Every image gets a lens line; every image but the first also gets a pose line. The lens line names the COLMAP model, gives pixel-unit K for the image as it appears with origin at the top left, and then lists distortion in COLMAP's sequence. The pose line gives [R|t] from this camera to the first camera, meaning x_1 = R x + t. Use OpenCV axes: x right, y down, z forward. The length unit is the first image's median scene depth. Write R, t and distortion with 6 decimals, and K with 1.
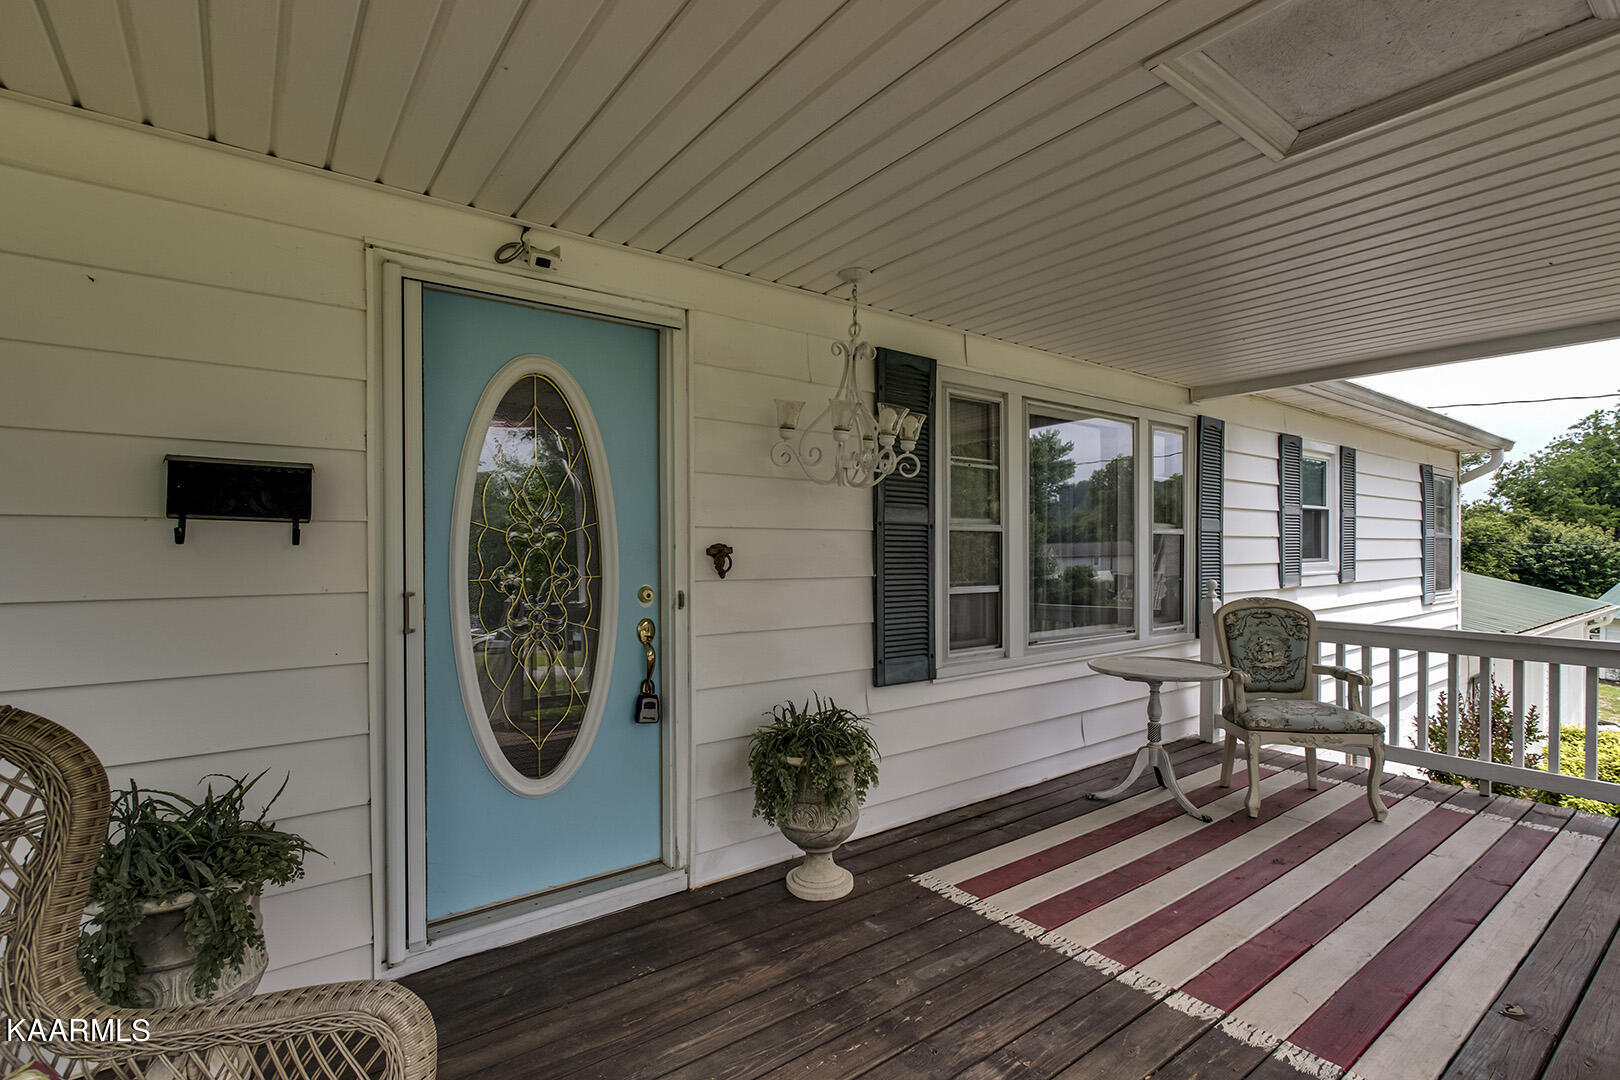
lens RADIAL K [[746.7, 0, 805.8], [0, 746.7, 551.7], [0, 0, 1]] dist [-0.004570, -0.002886]
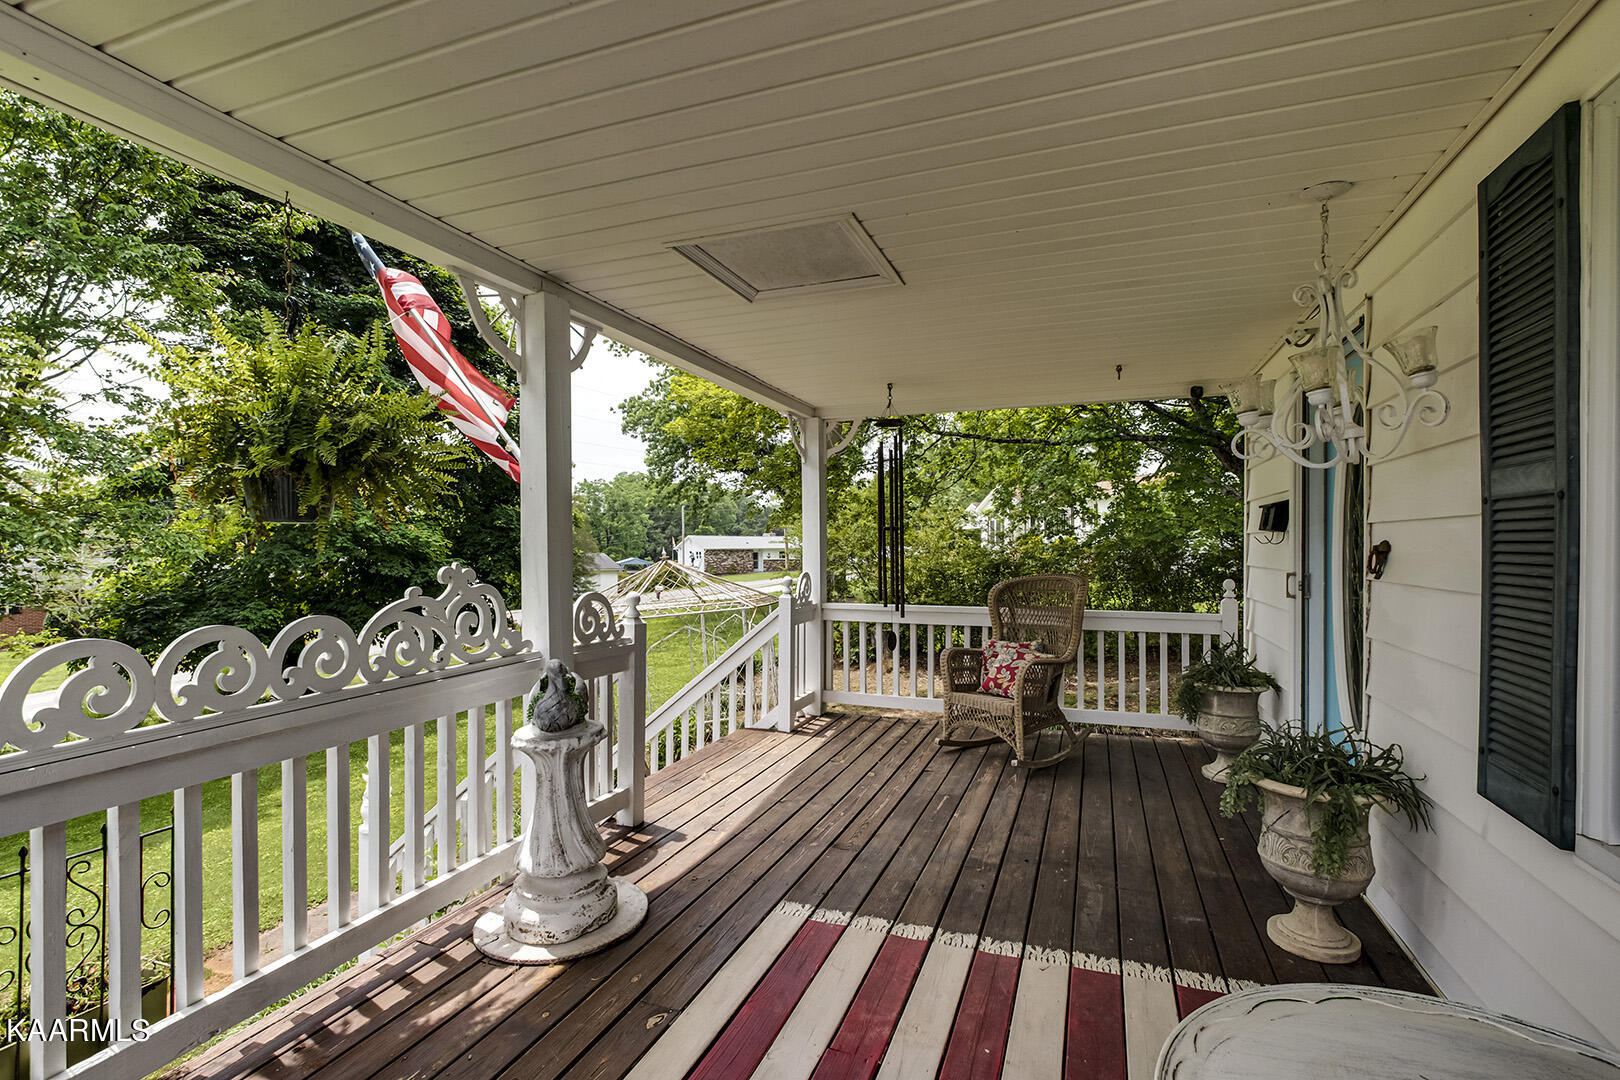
lens RADIAL K [[746.7, 0, 811.4], [0, 746.7, 547.1], [0, 0, 1]] dist [-0.004570, -0.002886]
pose [[-0.842724, 0.004463, -0.538327, 1.233565], [0.004434, 0.999989, 0.001350, -0.002809], [0.538327, -0.001249, -0.842735, 1.826377]]
